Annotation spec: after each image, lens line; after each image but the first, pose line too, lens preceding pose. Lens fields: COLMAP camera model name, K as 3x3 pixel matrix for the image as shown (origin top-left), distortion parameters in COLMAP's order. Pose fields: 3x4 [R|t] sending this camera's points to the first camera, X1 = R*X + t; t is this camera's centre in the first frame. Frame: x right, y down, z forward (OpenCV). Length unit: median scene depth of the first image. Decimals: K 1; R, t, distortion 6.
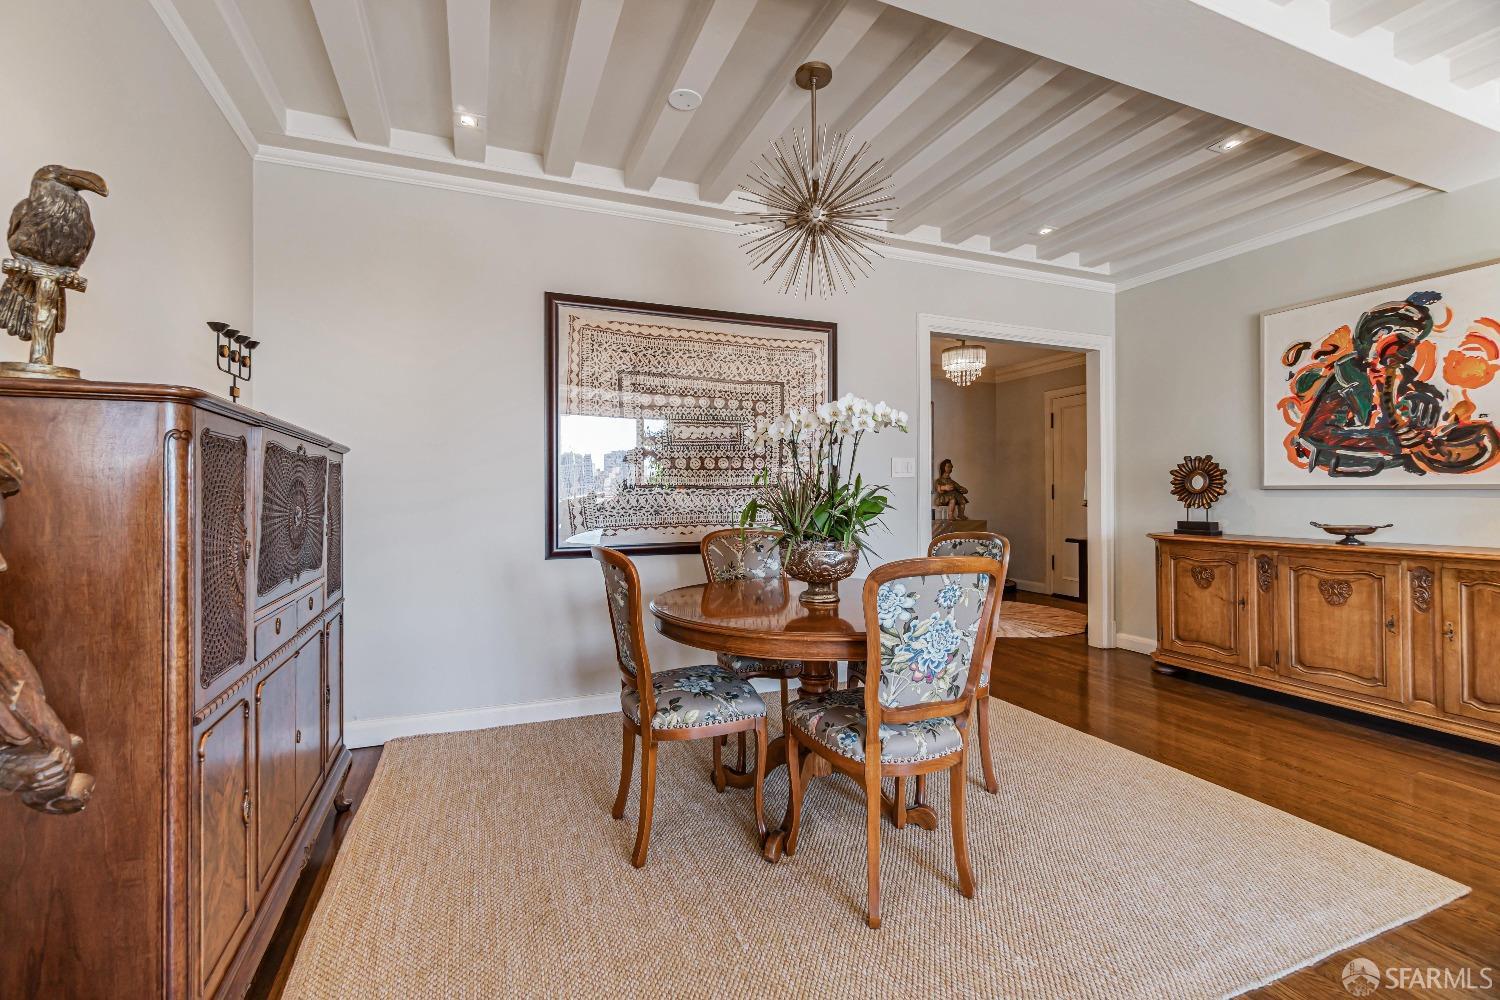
lens RADIAL K [[652.1, 0, 748.2], [0, 652.1, 495.1], [0, 0, 1]] dist [-0.005899, 0.002469]
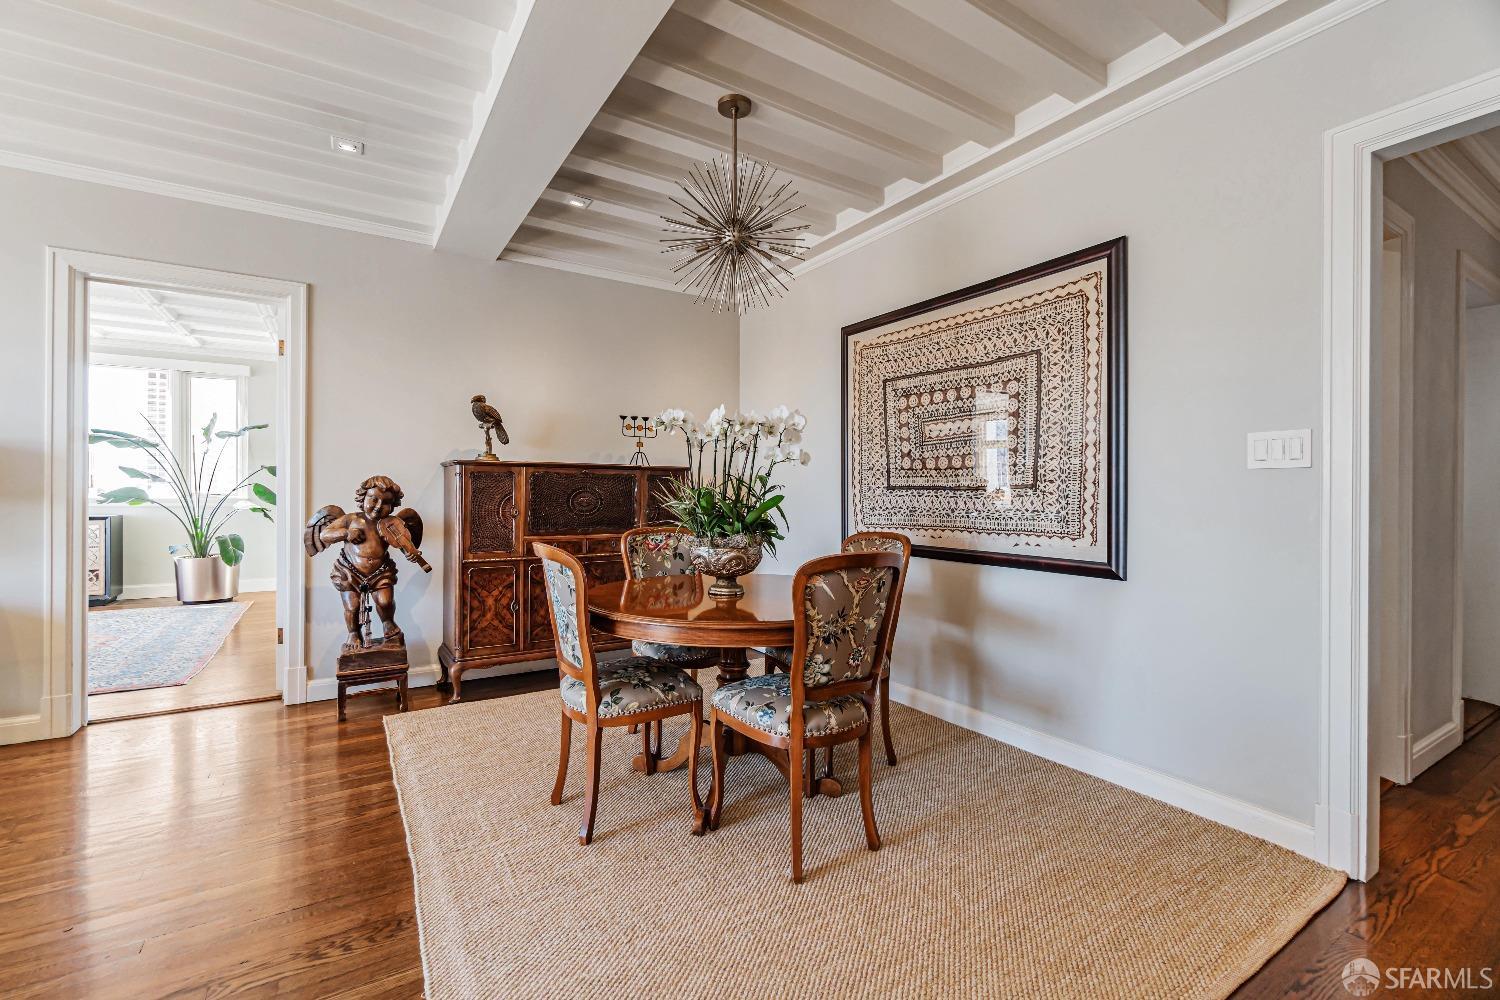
lens RADIAL K [[652.1, 0, 749.2], [0, 652.1, 491.7], [0, 0, 1]] dist [-0.005899, 0.002469]
pose [[0.162474, 0.007930, -0.986681, 0.784682], [-0.001625, 0.999969, 0.007769, -0.014146], [0.986712, 0.000341, 0.162482, 0.574786]]
